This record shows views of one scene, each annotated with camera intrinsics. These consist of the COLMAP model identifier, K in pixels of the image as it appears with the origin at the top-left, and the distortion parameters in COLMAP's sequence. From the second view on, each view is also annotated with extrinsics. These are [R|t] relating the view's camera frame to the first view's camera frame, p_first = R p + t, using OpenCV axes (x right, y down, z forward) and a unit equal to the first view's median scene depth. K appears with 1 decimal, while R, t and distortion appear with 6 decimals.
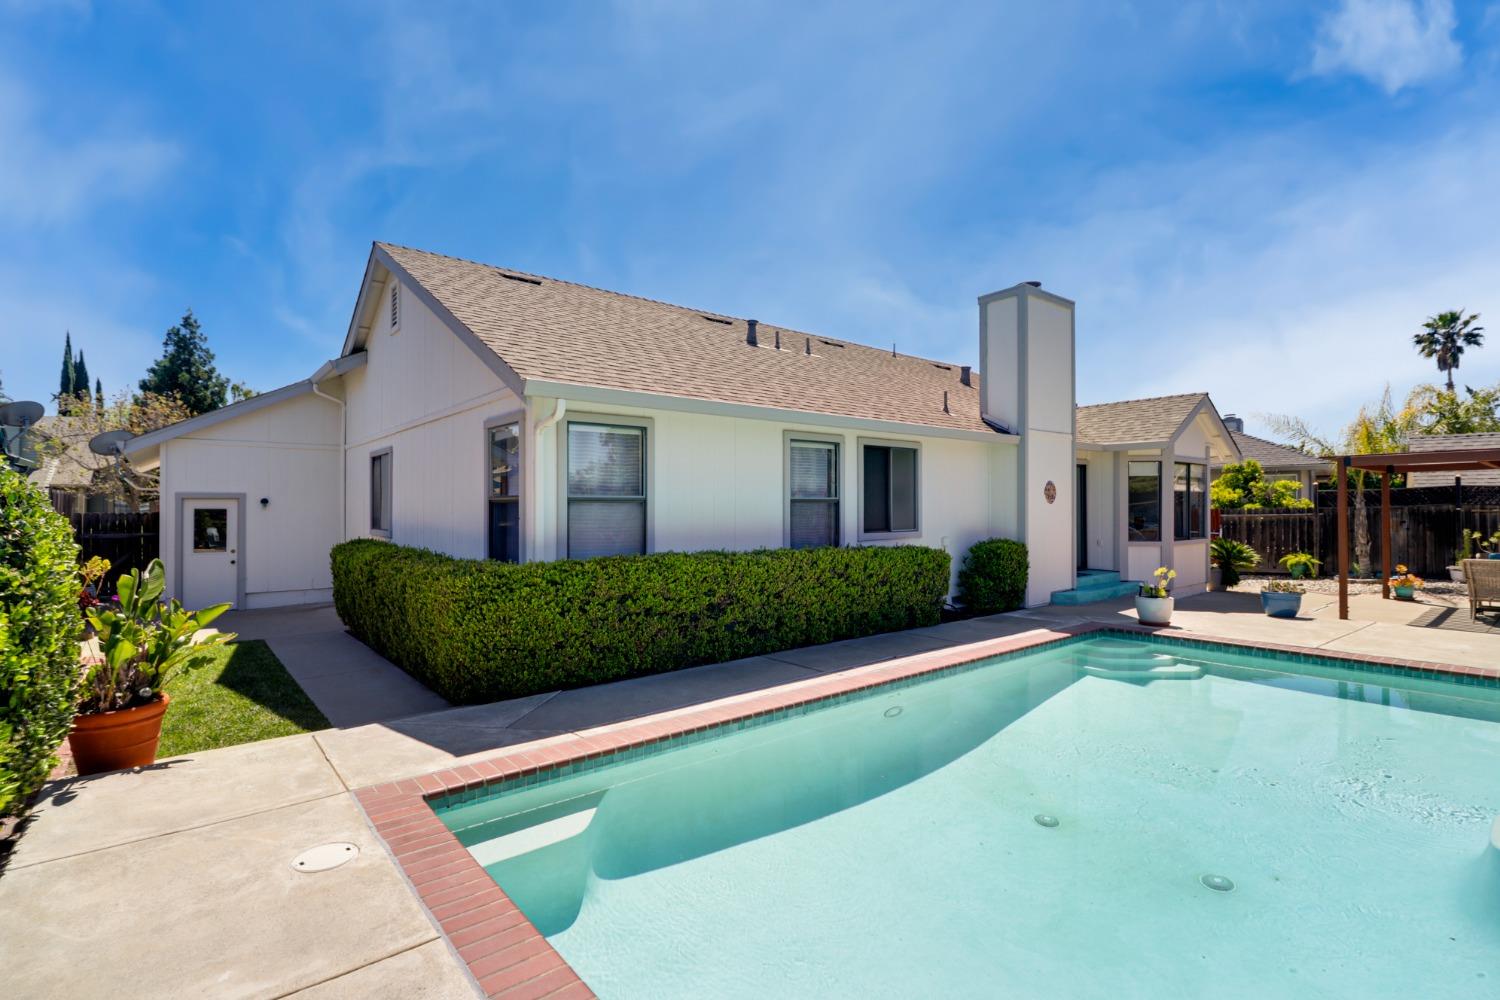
lens RADIAL K [[707.0, 0, 742.4], [0, 707.0, 499.3], [0, 0, 1]] dist [0.000200, -0.013822]
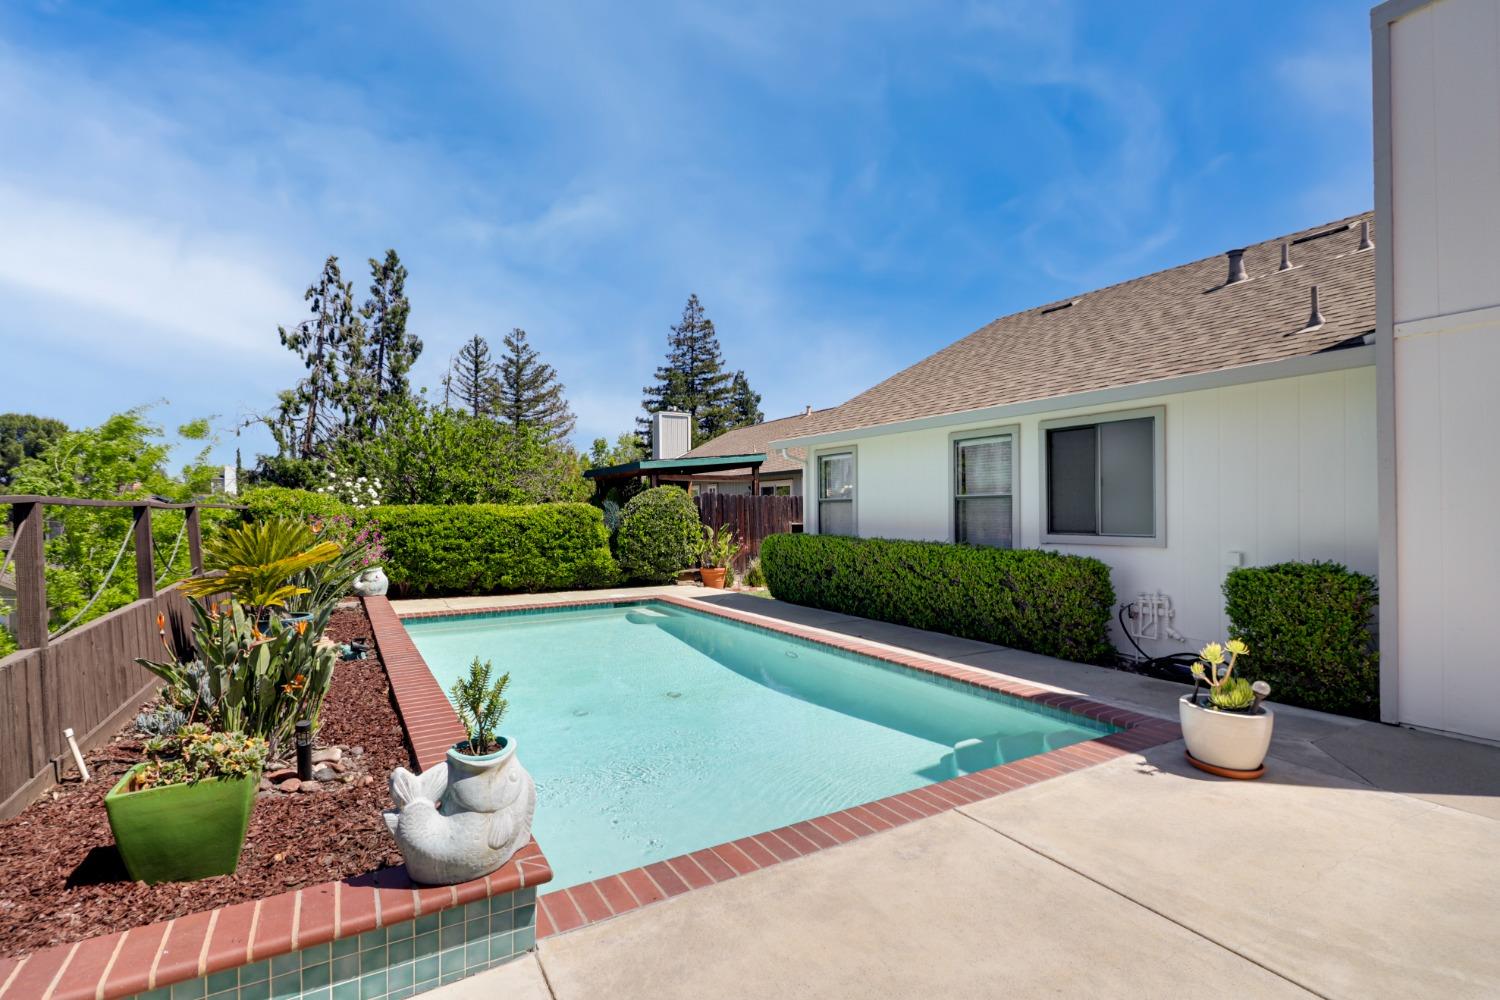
lens RADIAL K [[690.3, 0, 734.0], [0, 690.3, 504.5], [0, 0, 1]] dist [0.019125, -0.012511]
pose [[-0.160371, -0.004851, -0.987045, 1.065777], [0.014883, 0.999862, -0.007332, 0.013333], [0.986945, -0.015866, -0.160277, 0.775824]]
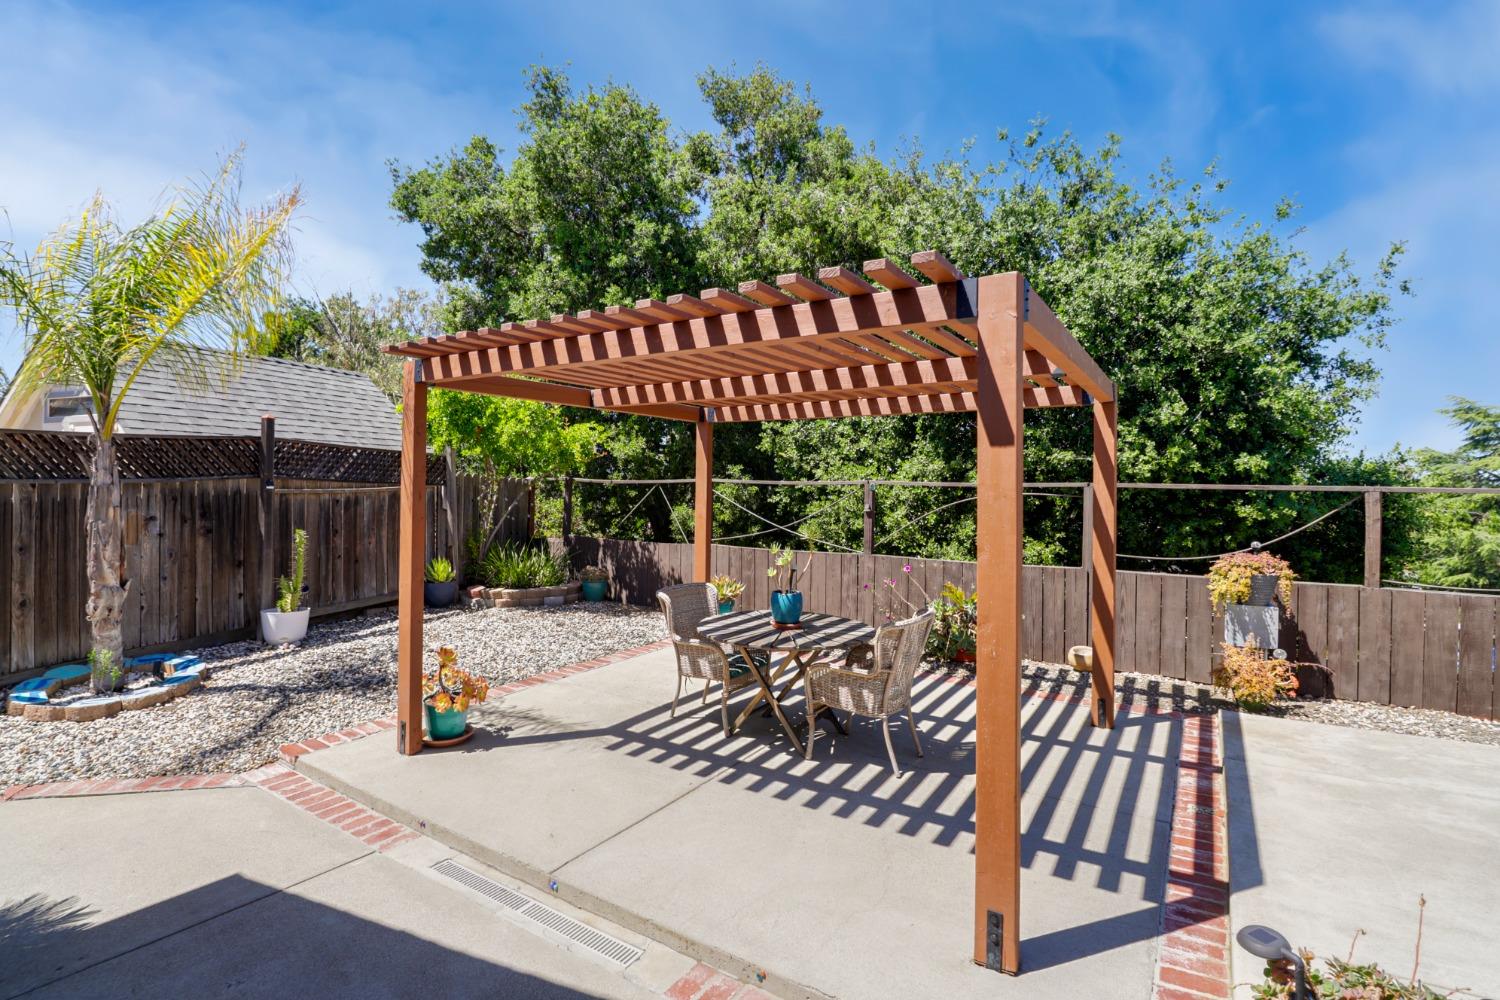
lens RADIAL K [[699.8, 0, 737.1], [0, 699.8, 489.4], [0, 0, 1]] dist [0.000968, -0.013436]
pose [[-0.308013, -0.002785, 0.951378, 0.751353], [-0.020609, 0.999781, -0.003746, 0.016299], [-0.951159, -0.020761, -0.308002, 1.316204]]
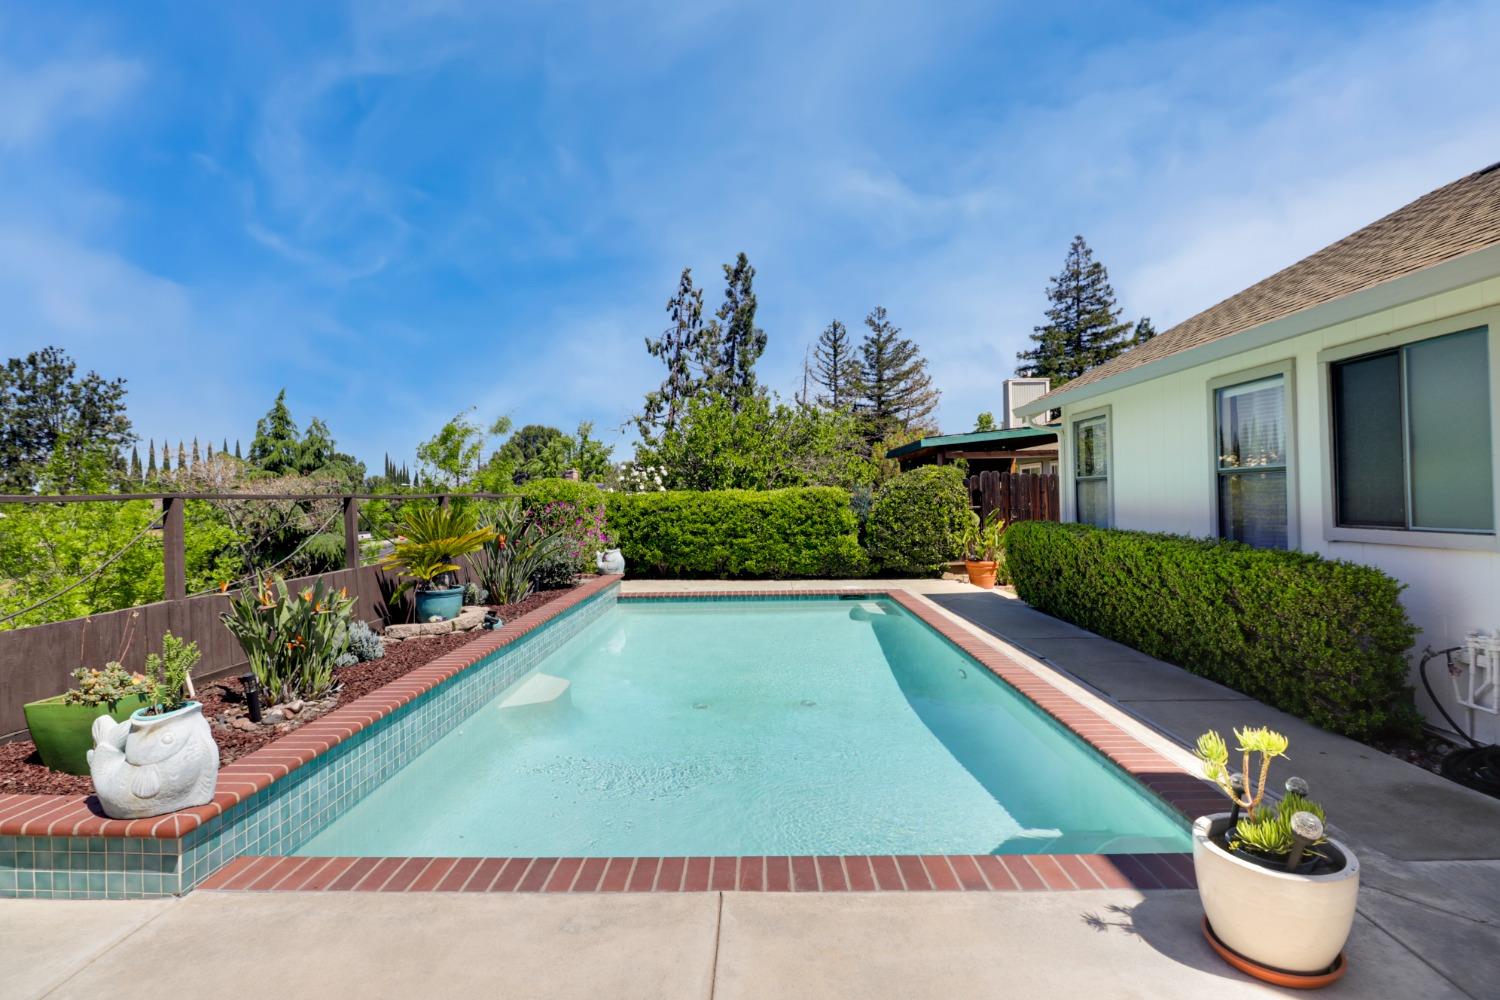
lens RADIAL K [[728.6, 0, 735.7], [0, 728.6, 483.1], [0, 0, 1]] dist [0.001453, -0.011908]
pose [[-0.656389, -0.000963, -0.754422, 0.899064], [0.025484, 0.999400, -0.023448, 0.016316], [0.753992, -0.034617, -0.655970, 1.035237]]
